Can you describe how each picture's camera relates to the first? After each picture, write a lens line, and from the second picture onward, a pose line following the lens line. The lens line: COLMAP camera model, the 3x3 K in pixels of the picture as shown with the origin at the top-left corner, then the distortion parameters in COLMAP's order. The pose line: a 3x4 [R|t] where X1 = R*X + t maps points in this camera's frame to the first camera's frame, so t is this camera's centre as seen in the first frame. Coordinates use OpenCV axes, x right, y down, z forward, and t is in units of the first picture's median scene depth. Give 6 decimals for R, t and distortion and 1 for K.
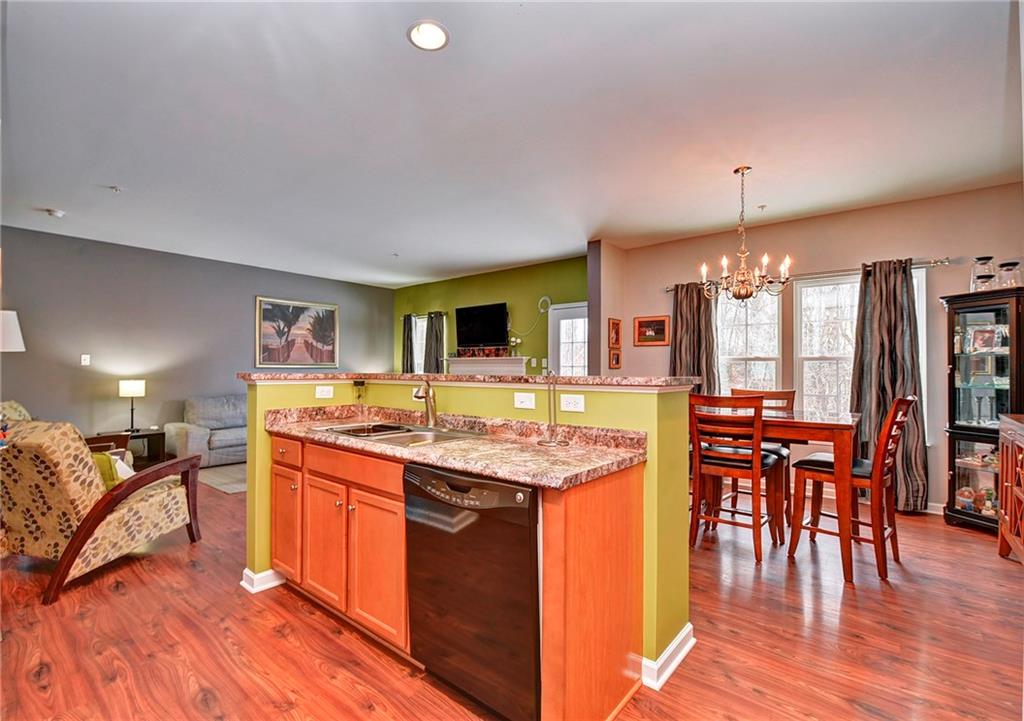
lens RADIAL K [[460.5, 0, 486.9], [0, 460.5, 355.3], [0, 0, 1]] dist [-0.019262, -0.000461]
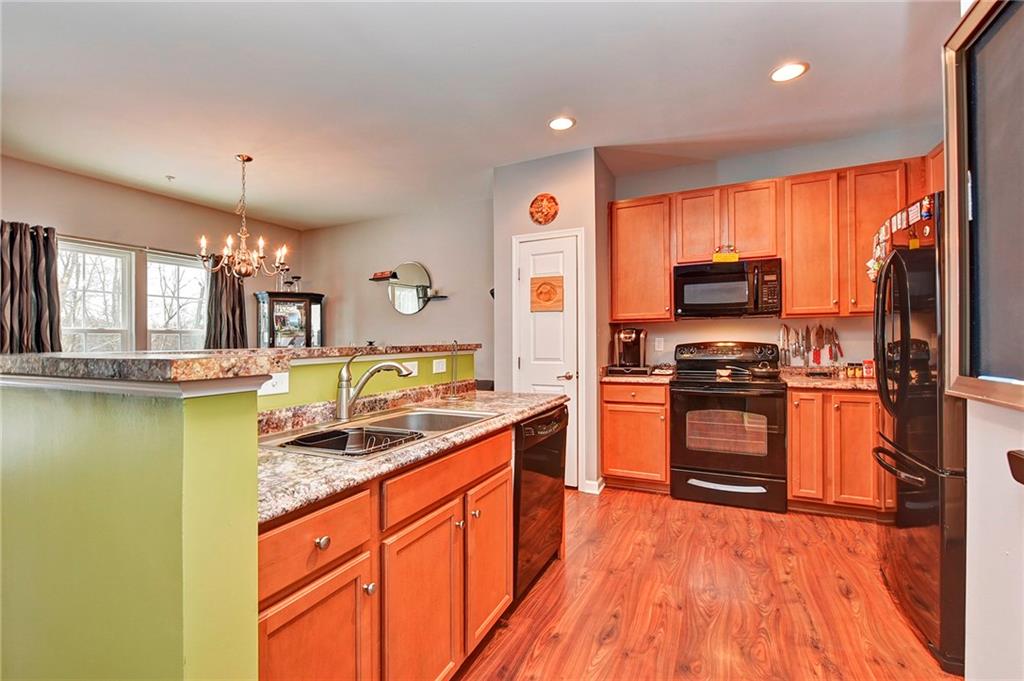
lens RADIAL K [[442.7, 0, 506.3], [0, 442.7, 336.6], [0, 0, 1]] dist [-0.009684, -0.001178]
pose [[-0.251972, 0.006180, 0.967715, -0.513690], [-0.018932, 0.999757, -0.011314, 0.016647], [-0.967549, -0.021172, -0.251794, 0.560882]]
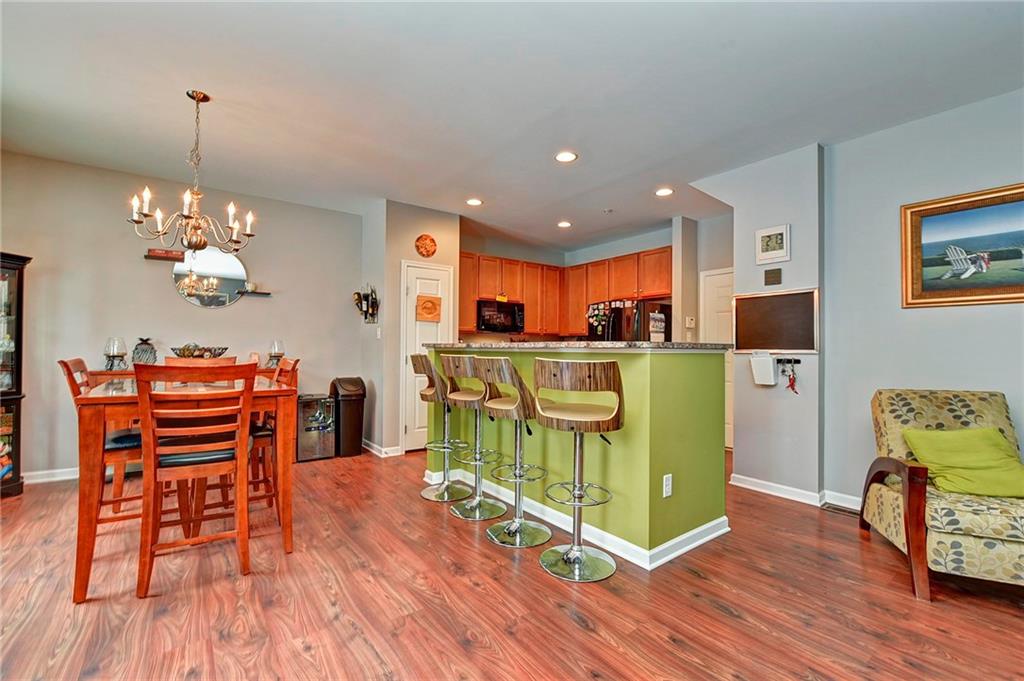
lens RADIAL K [[442.7, 0, 507.0], [0, 442.7, 336.9], [0, 0, 1]] dist [-0.009684, -0.001178]
pose [[-0.975519, -0.006597, 0.219818, -0.156759], [-0.019008, 0.998339, -0.054393, 0.056164], [-0.219094, -0.057240, -0.974023, 1.368690]]
